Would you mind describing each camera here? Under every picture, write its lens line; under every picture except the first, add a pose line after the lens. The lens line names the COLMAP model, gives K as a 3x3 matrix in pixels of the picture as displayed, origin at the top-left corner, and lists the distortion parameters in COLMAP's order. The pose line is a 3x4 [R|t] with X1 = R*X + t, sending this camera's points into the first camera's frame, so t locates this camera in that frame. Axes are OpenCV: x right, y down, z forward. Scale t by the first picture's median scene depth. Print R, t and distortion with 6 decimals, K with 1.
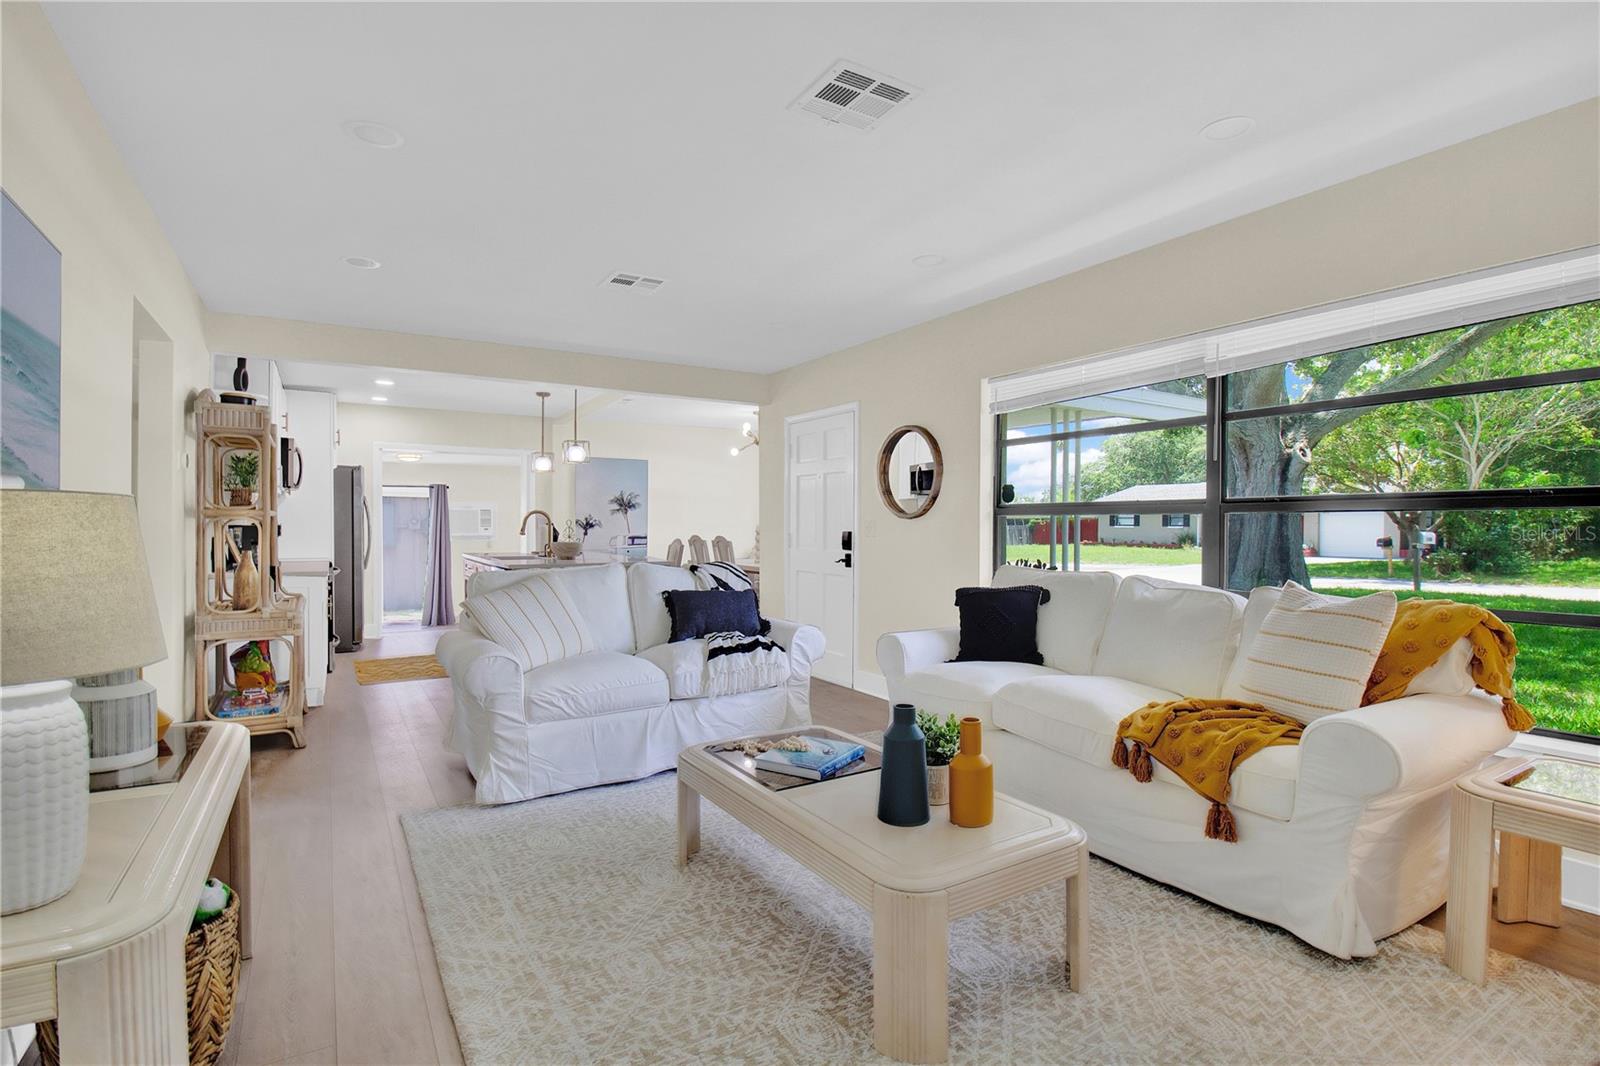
lens RADIAL K [[773.2, 0, 806.9], [0, 773.2, 525.3], [0, 0, 1]] dist [-0.000855, -0.004829]
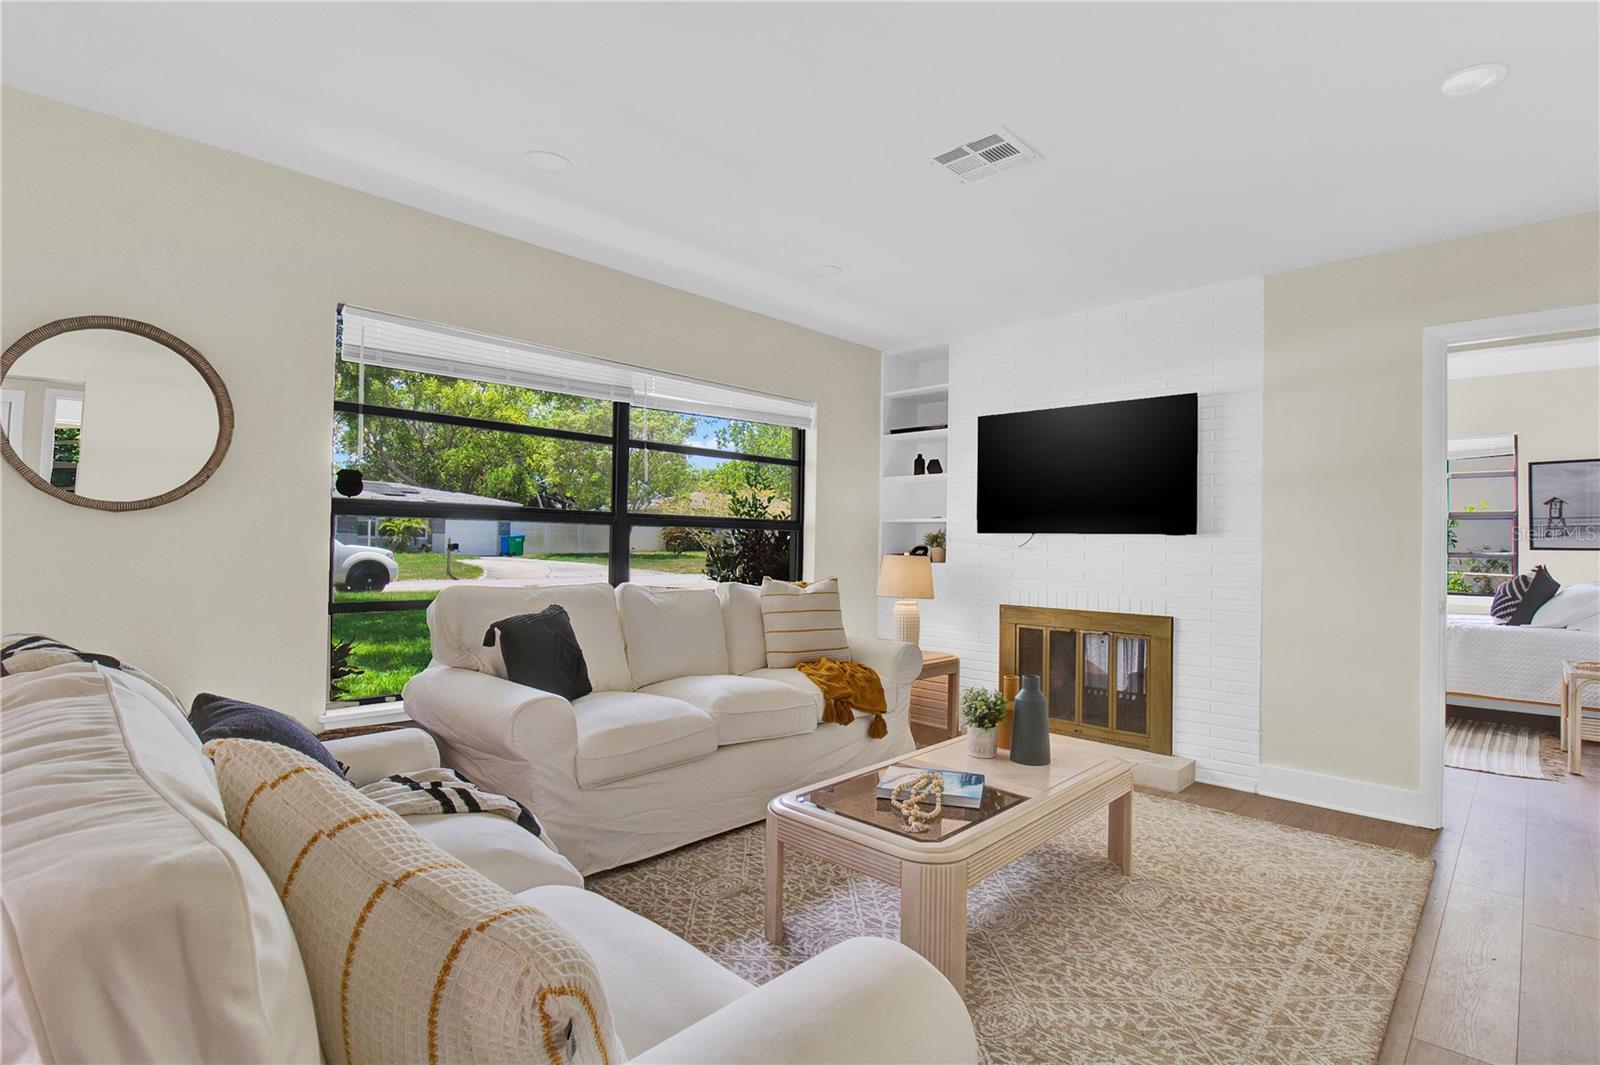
lens RADIAL K [[773.2, 0, 794.9], [0, 773.2, 542.8], [0, 0, 1]] dist [-0.000855, -0.004829]
pose [[-0.245752, -0.009188, 0.969289, -1.009636], [-0.022012, 0.999750, 0.003895, -0.001830], [-0.969083, -0.020379, -0.245893, 1.634607]]
